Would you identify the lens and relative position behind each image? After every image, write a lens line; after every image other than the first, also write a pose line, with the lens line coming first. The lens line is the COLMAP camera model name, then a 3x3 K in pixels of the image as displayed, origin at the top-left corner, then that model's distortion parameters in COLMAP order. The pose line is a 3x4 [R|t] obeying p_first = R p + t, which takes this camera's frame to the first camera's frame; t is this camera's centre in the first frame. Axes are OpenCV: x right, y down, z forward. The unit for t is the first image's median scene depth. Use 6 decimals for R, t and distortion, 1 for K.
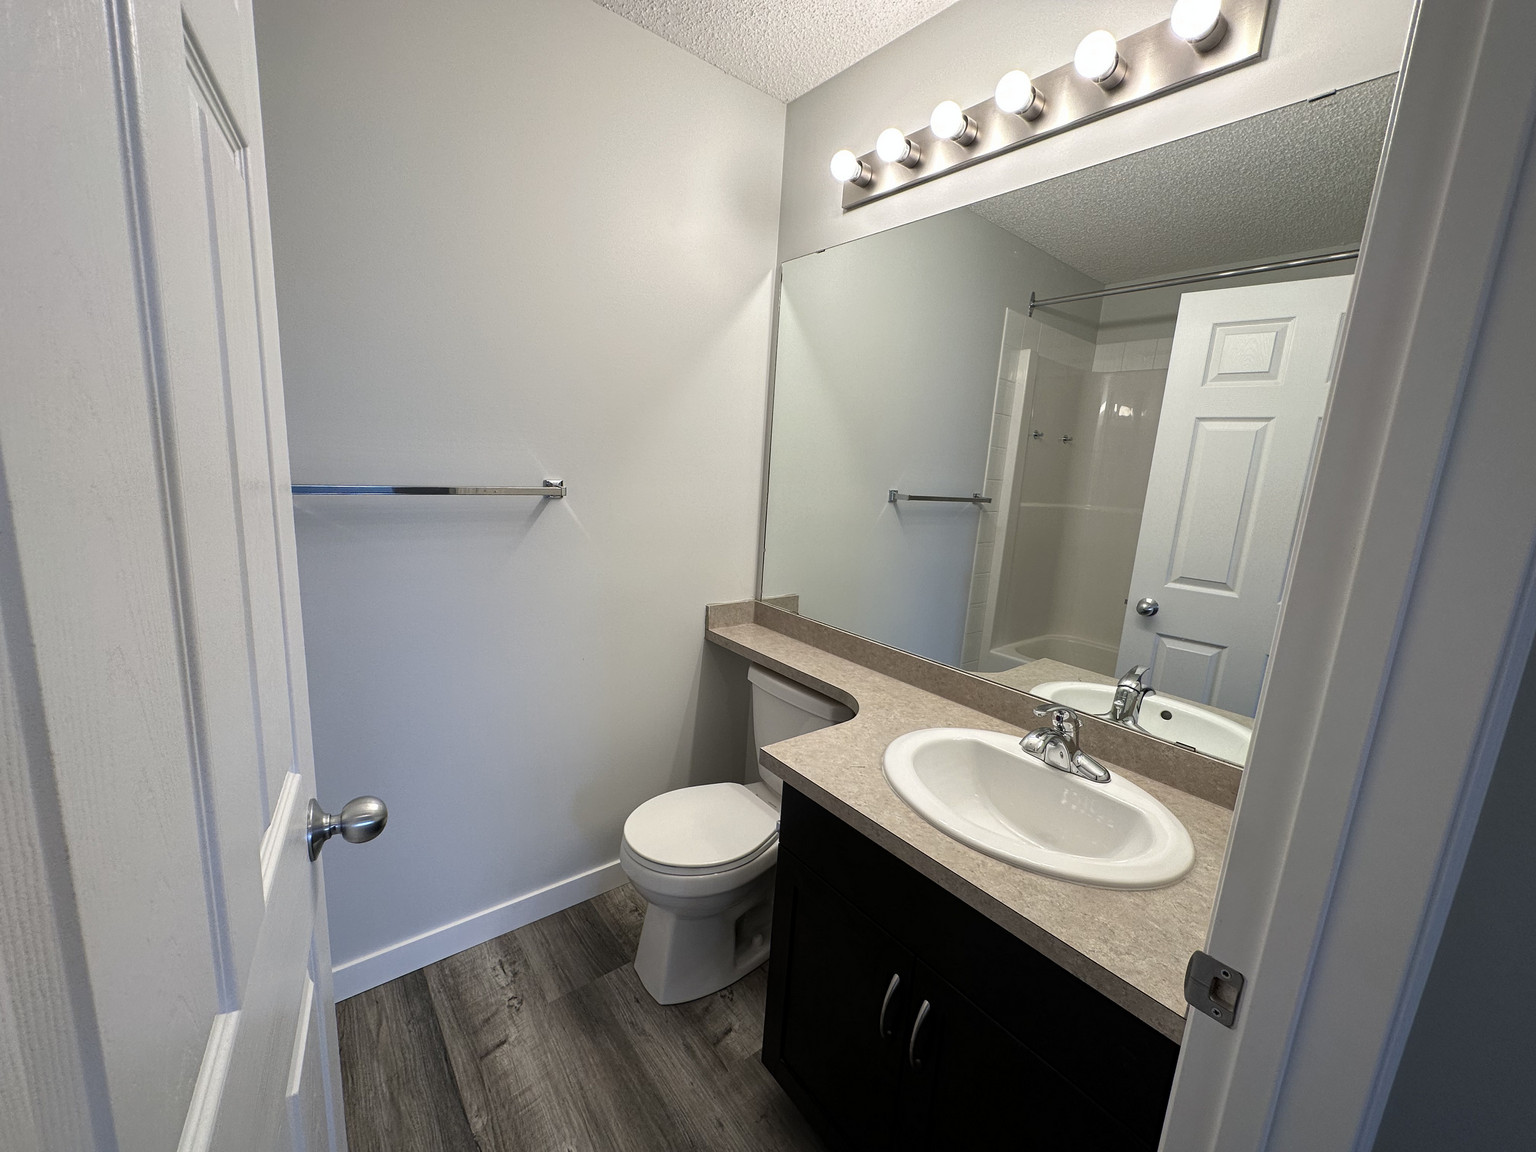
lens RADIAL K [[614.9, 0, 769.6], [0, 614.9, 580.7], [0, 0, 1]] dist [0.000699, -0.000073]
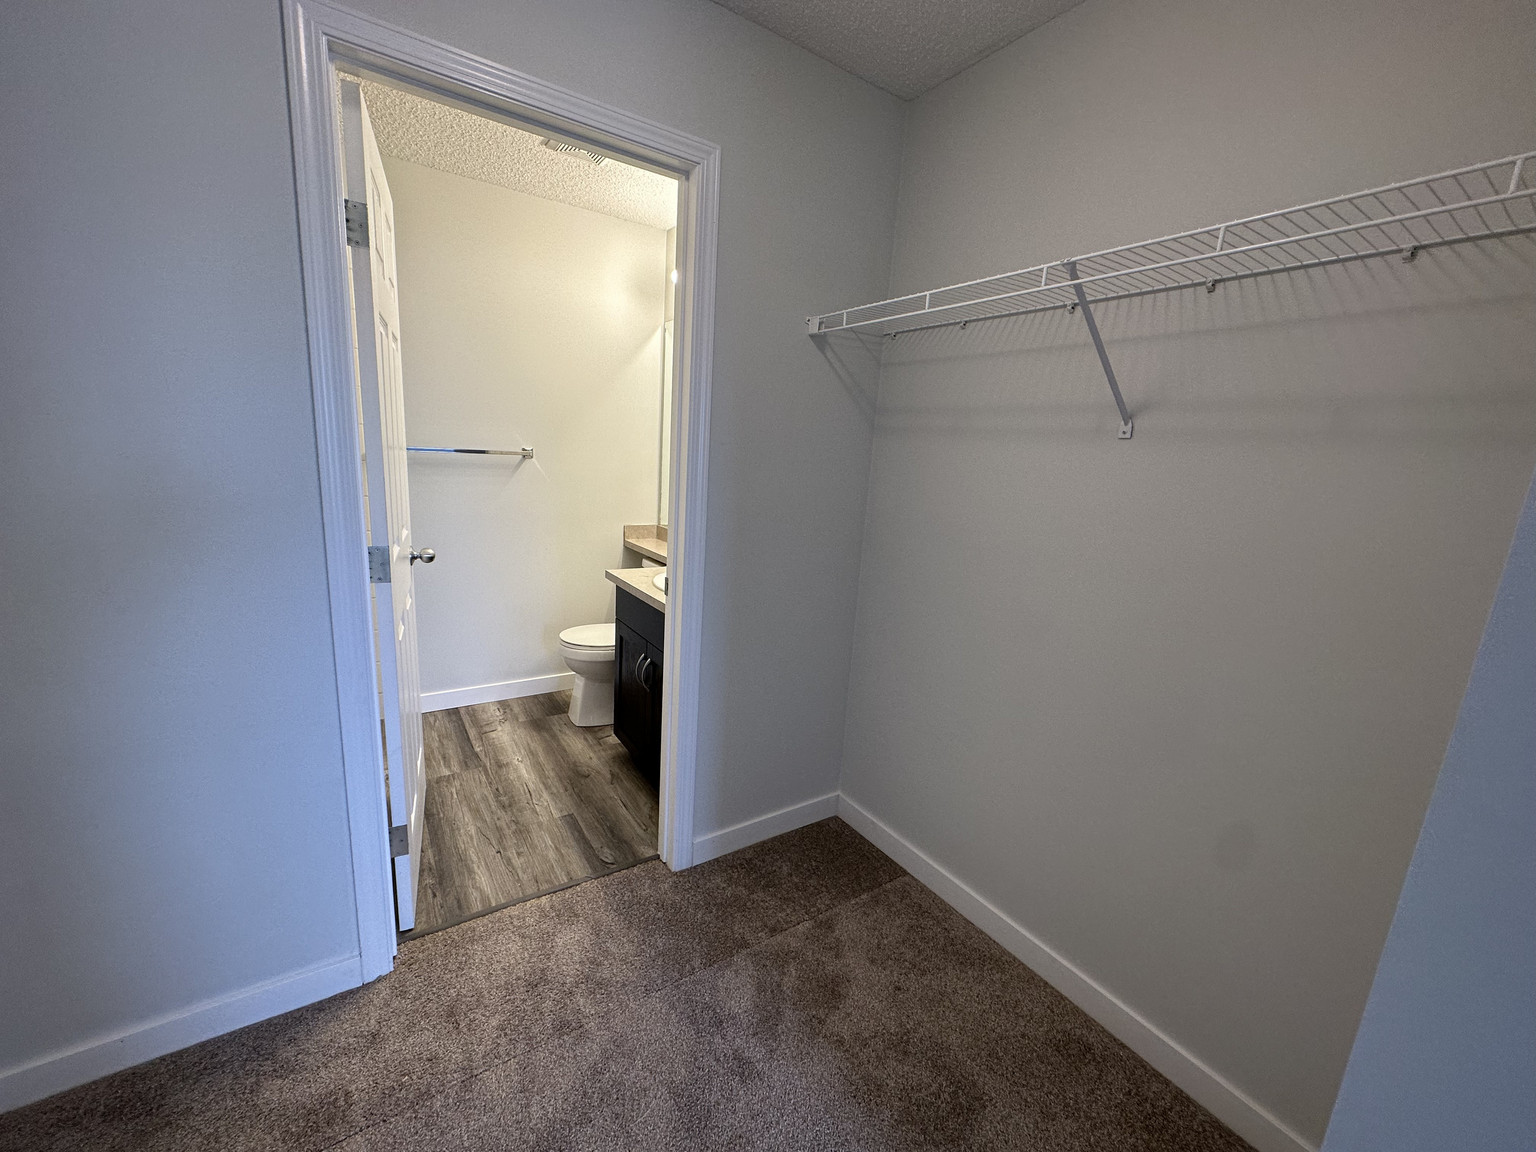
lens RADIAL K [[614.9, 0, 767.0], [0, 614.9, 577.7], [0, 0, 1]] dist [0.000699, -0.000073]
pose [[0.995818, 0.018580, -0.089449, 0.570603], [-0.018012, 0.999812, 0.007148, 0.213463], [0.089565, -0.005507, 0.995966, -0.833869]]
